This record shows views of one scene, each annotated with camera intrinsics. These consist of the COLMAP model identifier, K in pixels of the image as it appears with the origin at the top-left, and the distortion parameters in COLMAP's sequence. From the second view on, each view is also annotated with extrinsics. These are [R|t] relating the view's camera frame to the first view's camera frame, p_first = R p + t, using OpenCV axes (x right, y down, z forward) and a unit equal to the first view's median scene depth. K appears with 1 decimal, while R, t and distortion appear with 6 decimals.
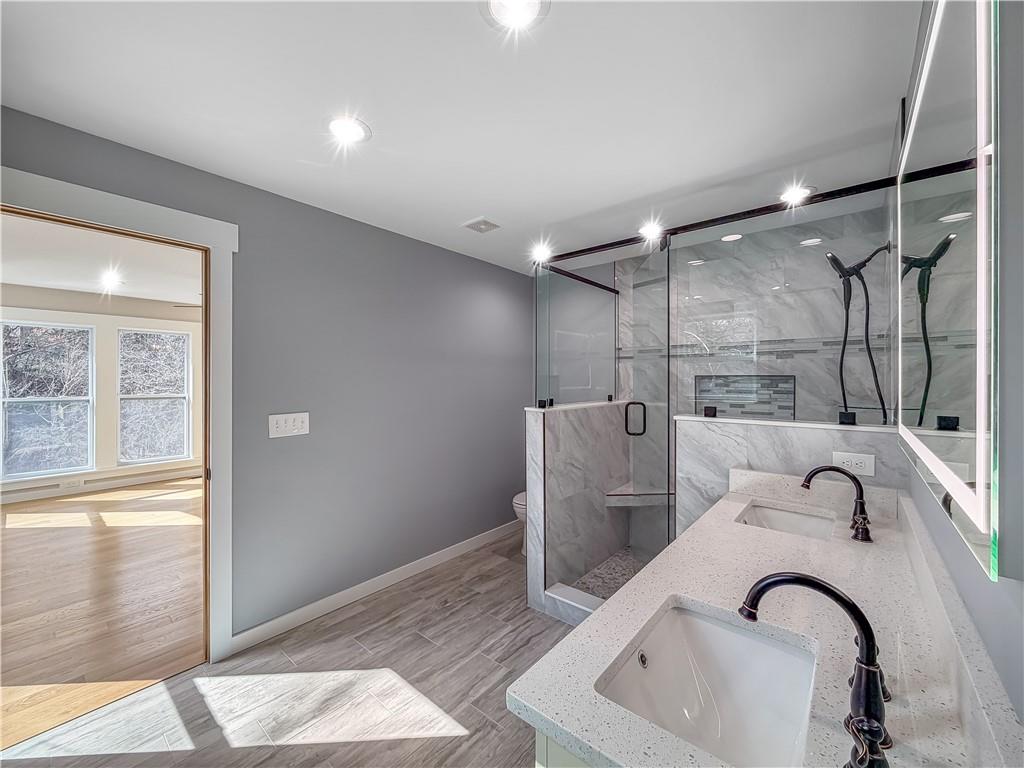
lens RADIAL K [[413.5, 0, 519.2], [0, 413.5, 388.0], [0, 0, 1]] dist [-0.001340, 0.000180]
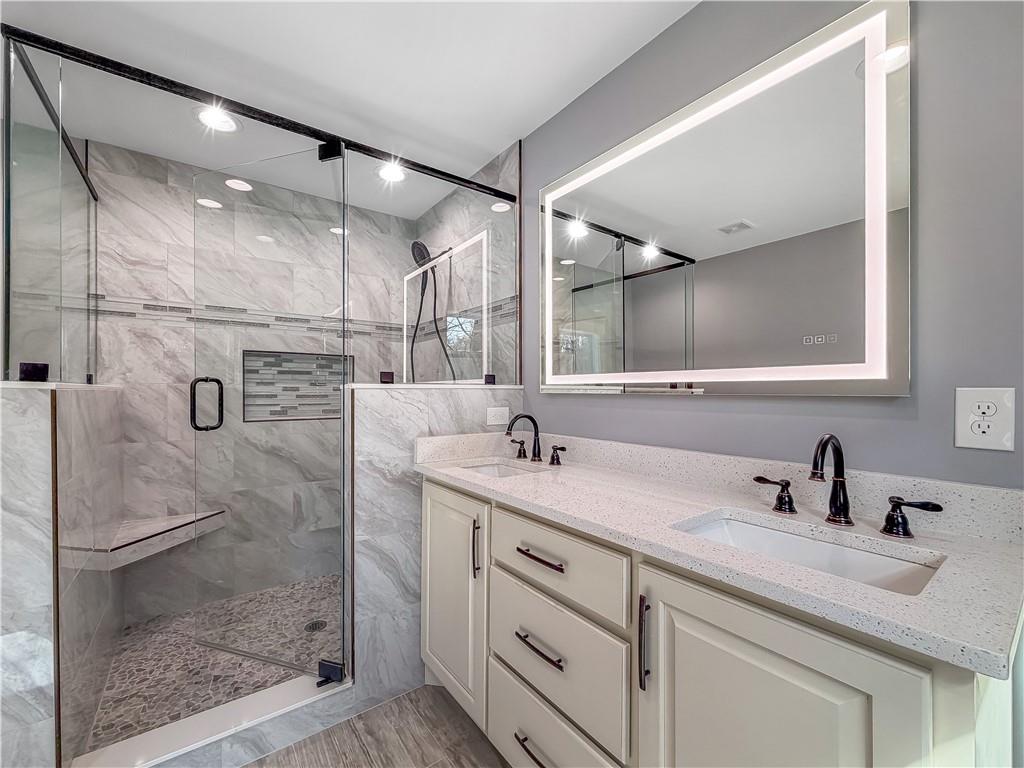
lens RADIAL K [[413.5, 0, 512.2], [0, 413.5, 391.4], [0, 0, 1]] dist [-0.001340, 0.000180]
pose [[0.260054, -0.010005, 0.965542, -0.212775], [0.022583, 0.999736, 0.004278, 0.062554], [-0.965330, 0.020692, 0.260211, 0.377661]]
